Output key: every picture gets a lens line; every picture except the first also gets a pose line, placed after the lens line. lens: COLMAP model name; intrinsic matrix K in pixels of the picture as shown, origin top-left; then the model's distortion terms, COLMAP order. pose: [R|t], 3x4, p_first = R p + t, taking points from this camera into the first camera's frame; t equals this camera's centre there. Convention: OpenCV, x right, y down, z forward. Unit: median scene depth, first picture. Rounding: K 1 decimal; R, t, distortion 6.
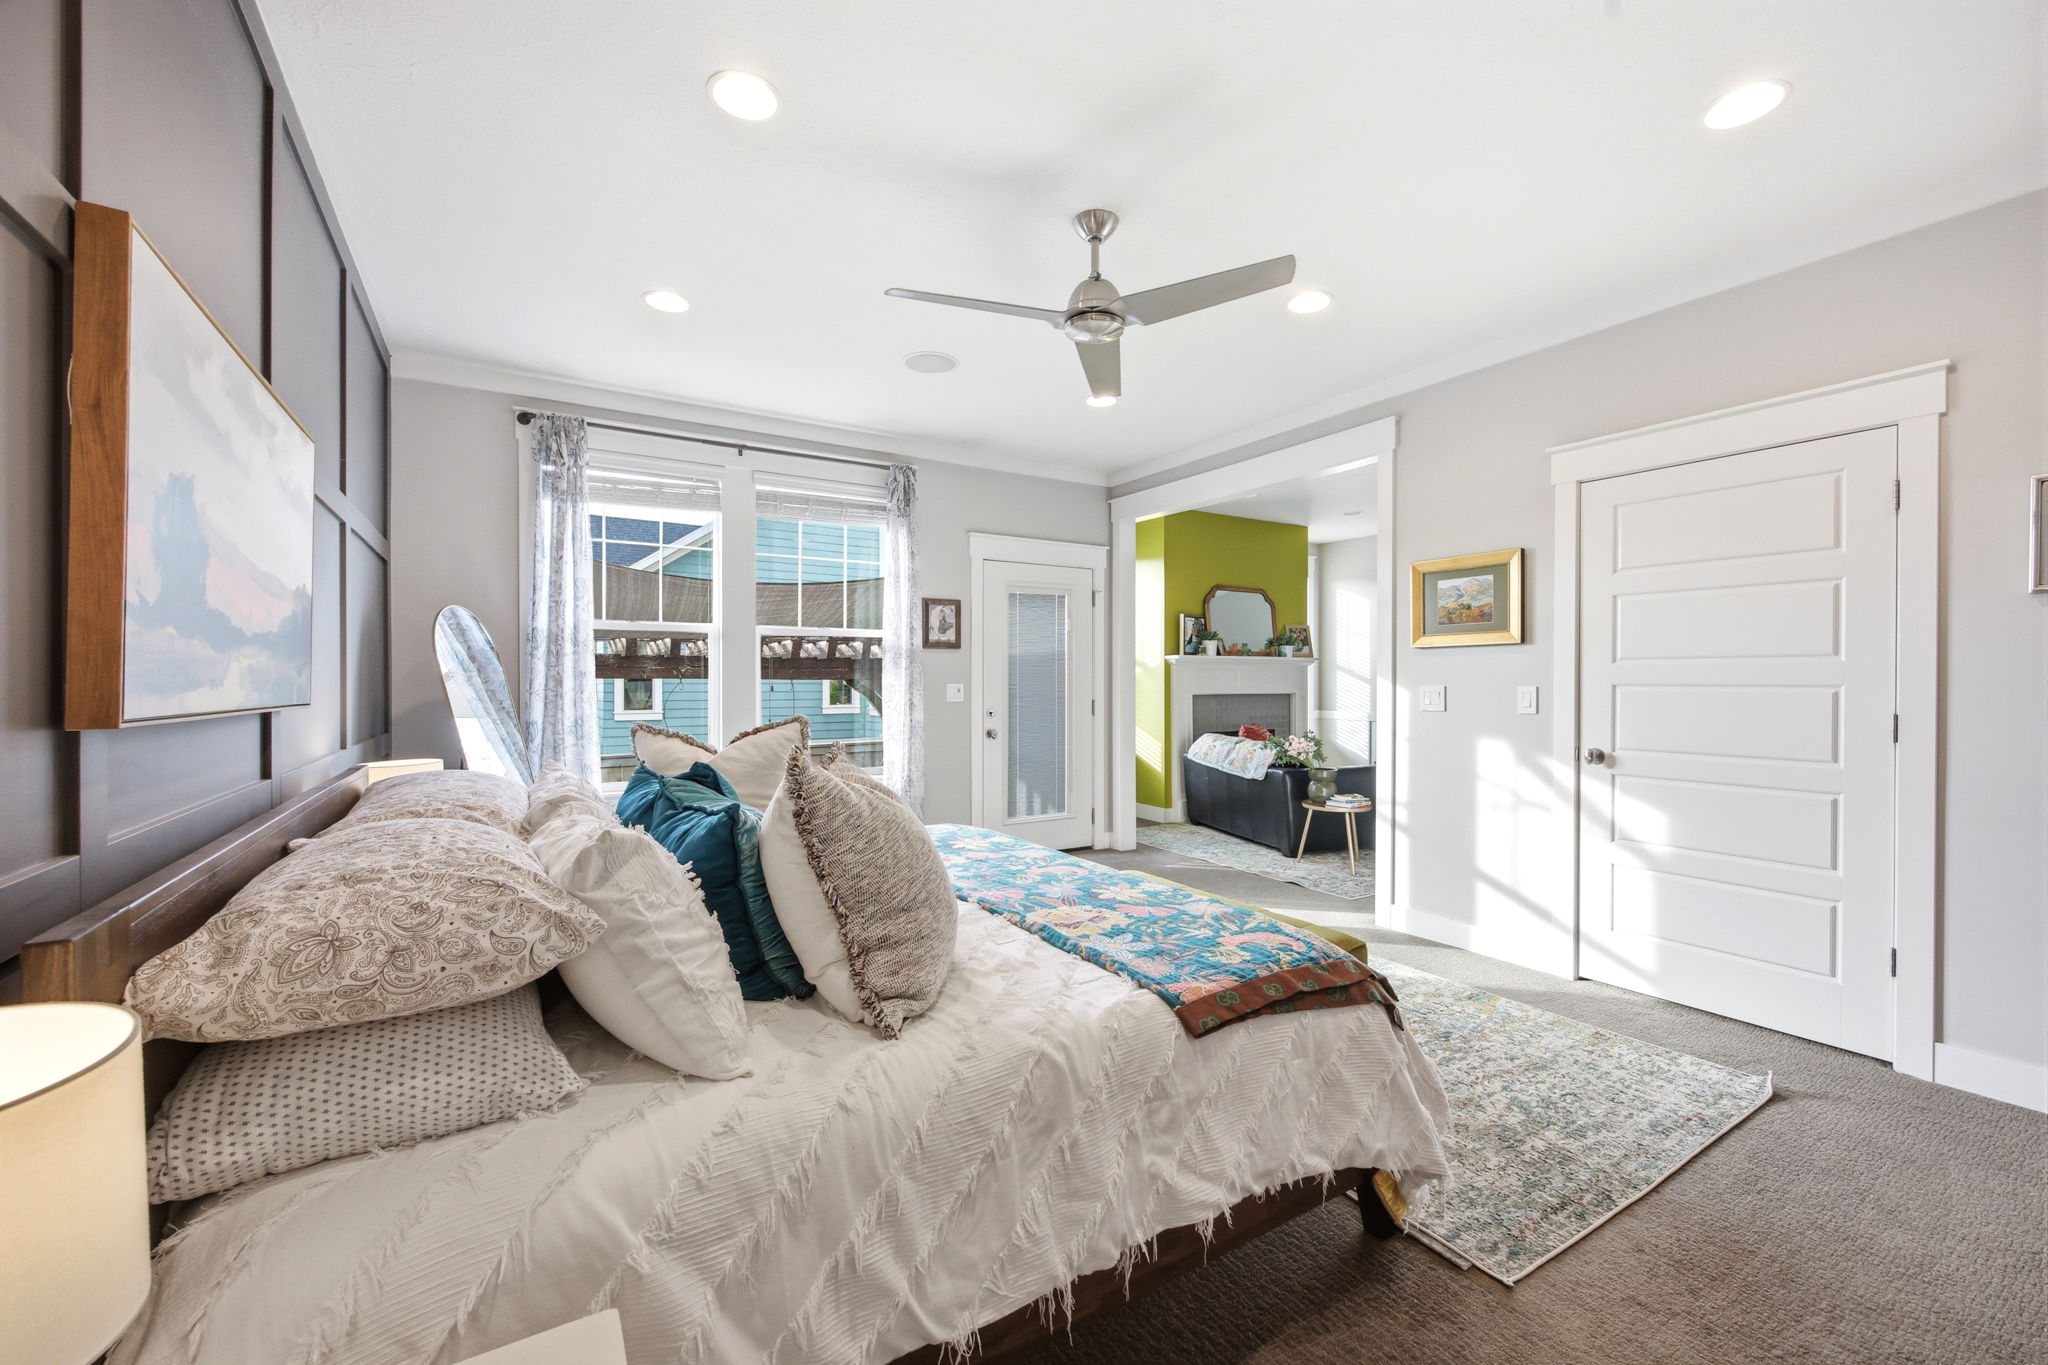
lens RADIAL K [[816.9, 0, 1014.1], [0, 816.9, 680.4], [0, 0, 1]] dist [-0.000431, -0.000107]
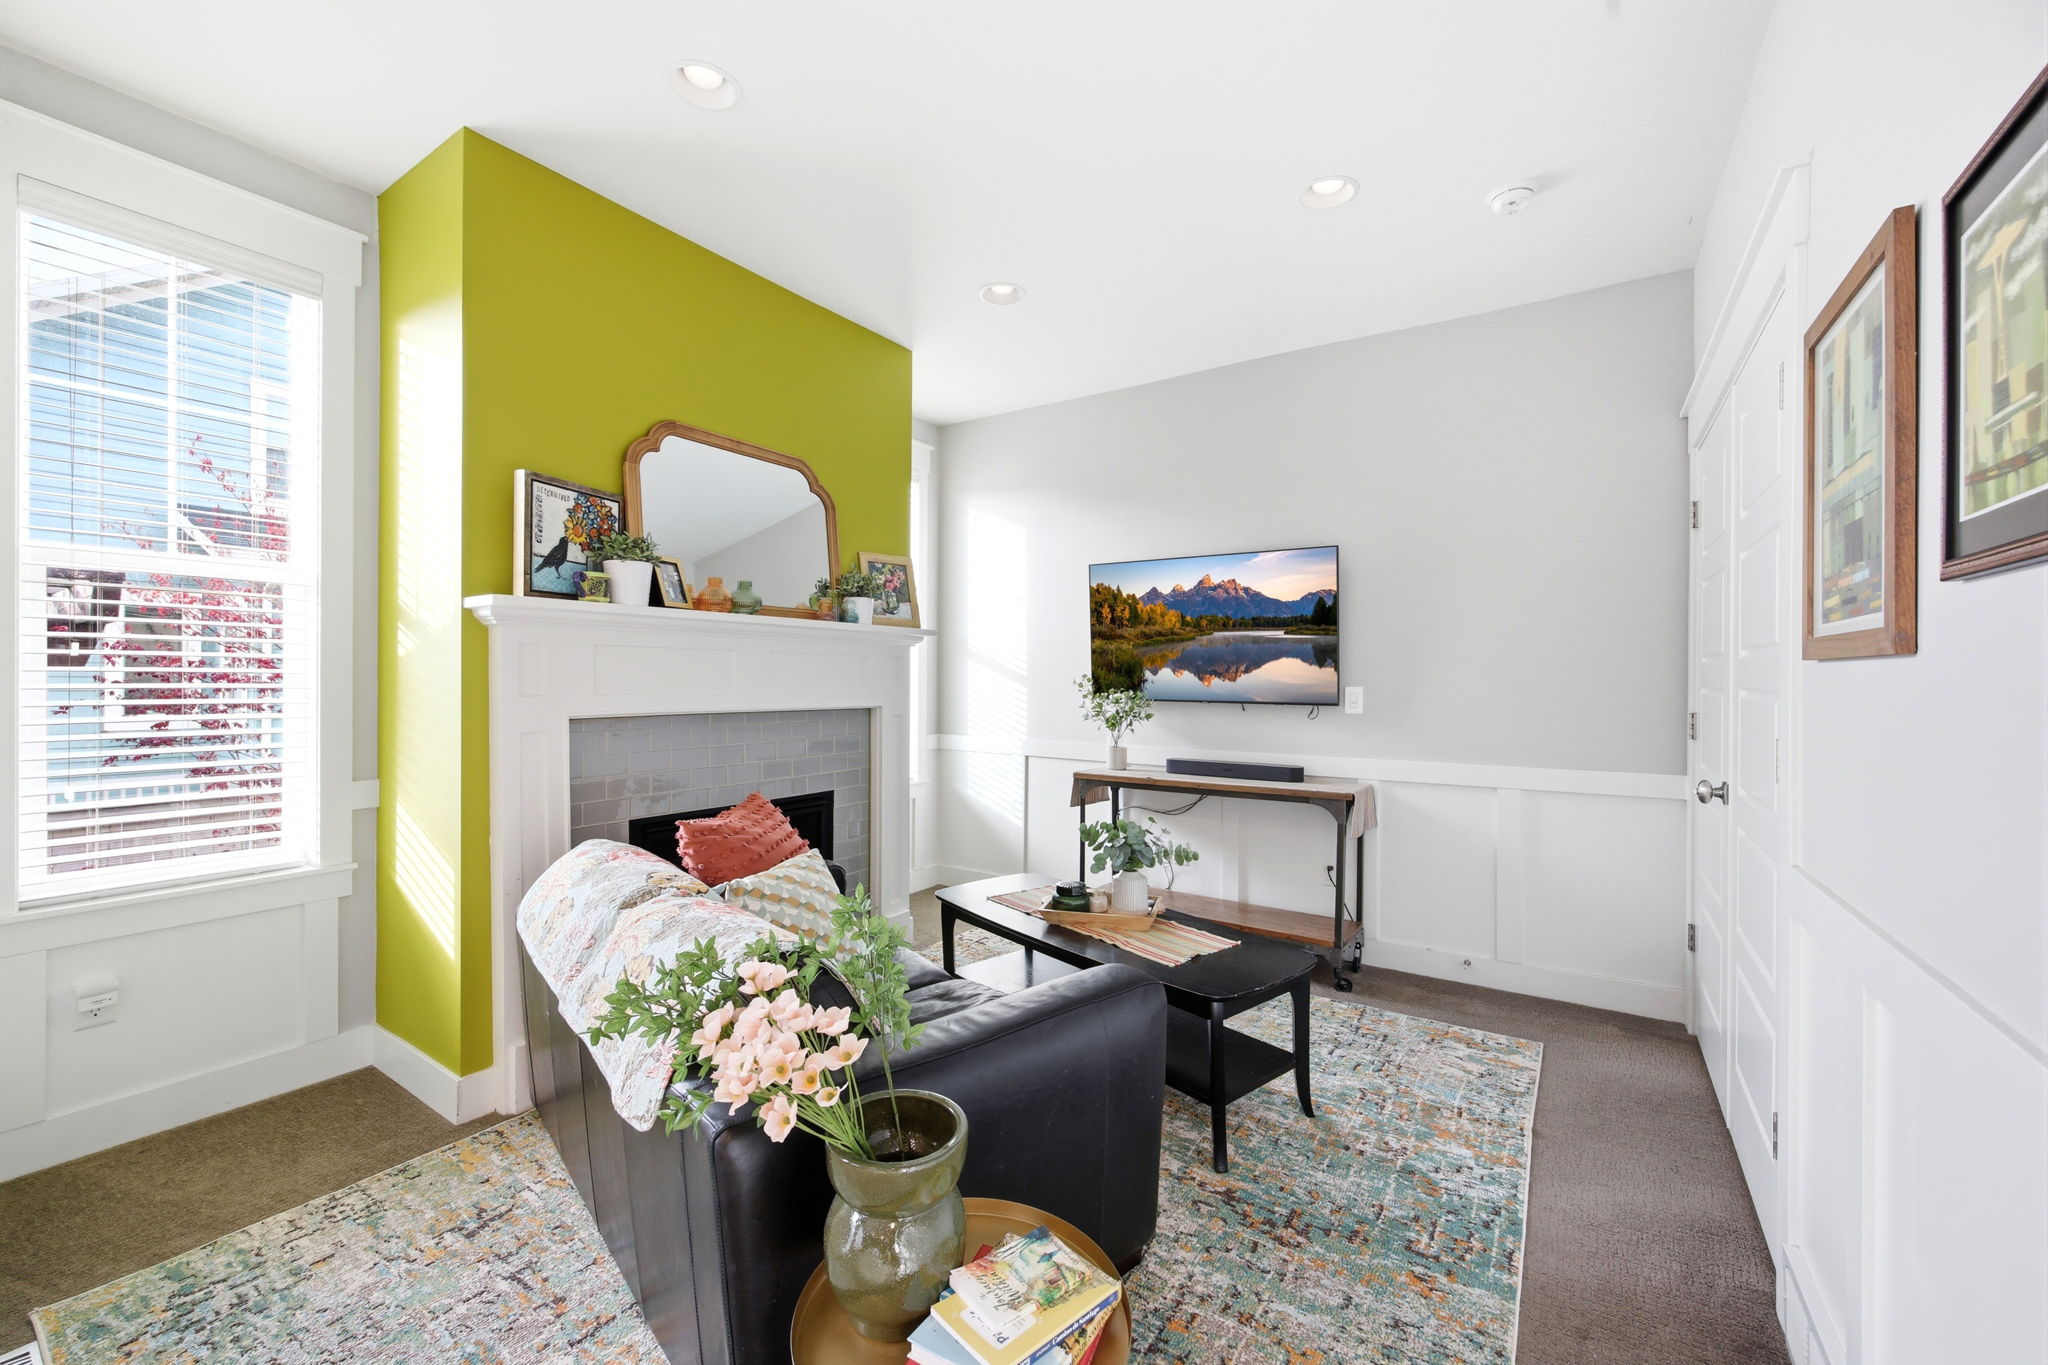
lens RADIAL K [[816.9, 0, 1014.1], [0, 816.9, 680.4], [0, 0, 1]] dist [-0.000431, -0.000107]
pose [[0.909691, 0.005756, 0.415245, 0.240550], [-0.006439, 0.999979, 0.000244, 0.001029], [-0.415235, -0.002895, 0.909709, 0.600395]]
